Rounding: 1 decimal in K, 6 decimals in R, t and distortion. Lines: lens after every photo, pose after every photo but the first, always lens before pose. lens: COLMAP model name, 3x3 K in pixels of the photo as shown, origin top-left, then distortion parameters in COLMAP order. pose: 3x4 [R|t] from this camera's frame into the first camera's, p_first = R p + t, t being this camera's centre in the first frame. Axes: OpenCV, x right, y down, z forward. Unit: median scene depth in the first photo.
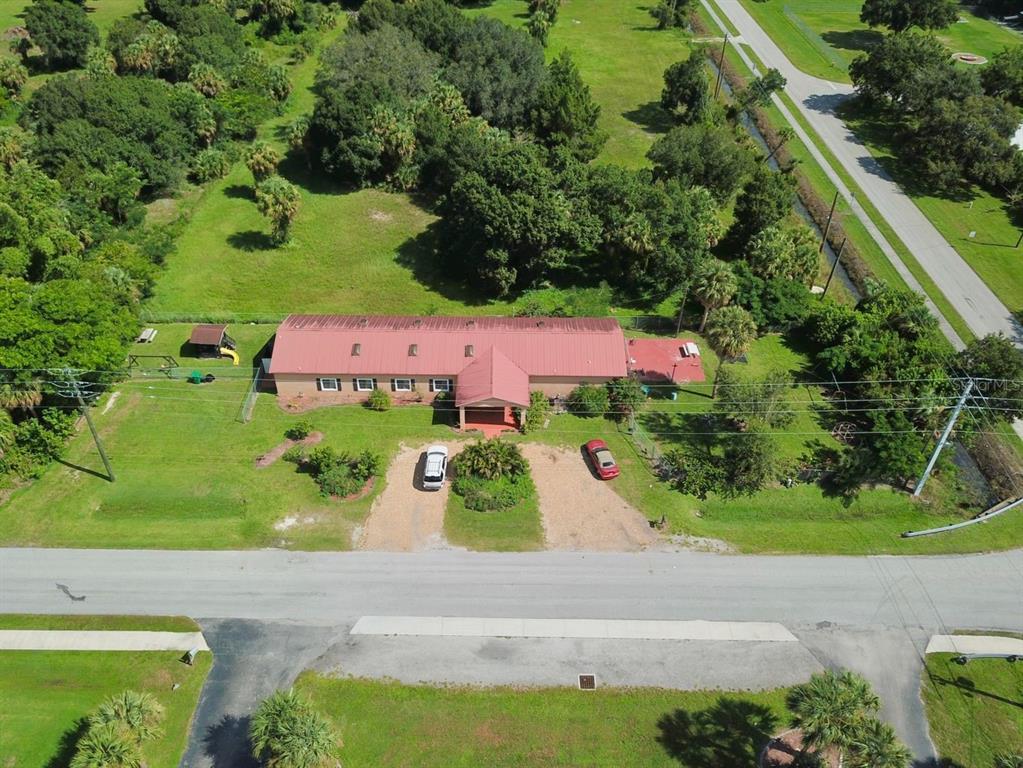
lens RADIAL K [[781.0, 0, 514.7], [0, 781.0, 381.1], [0, 0, 1]] dist [-0.032866, -0.013827]
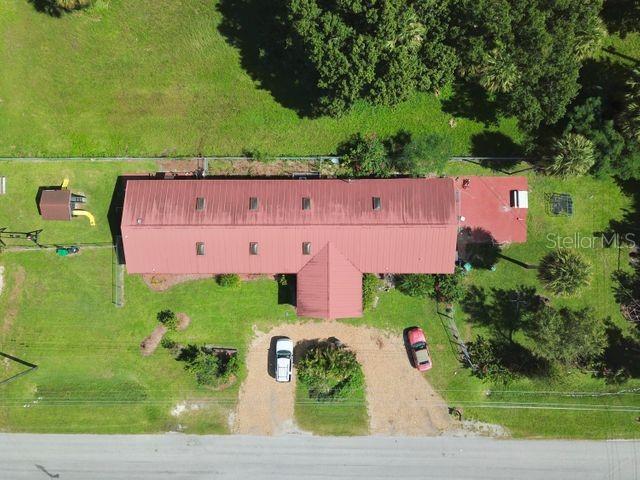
lens RADIAL K [[497.1, 0, 321.4], [0, 497.1, 239.5], [0, 0, 1]] dist [-0.032336, 0.019265]
pose [[0.999085, 0.011661, -0.041137, -0.012368], [0.024373, 0.635153, 0.772001, -0.638951], [0.035131, -0.772298, 0.634288, 0.664930]]
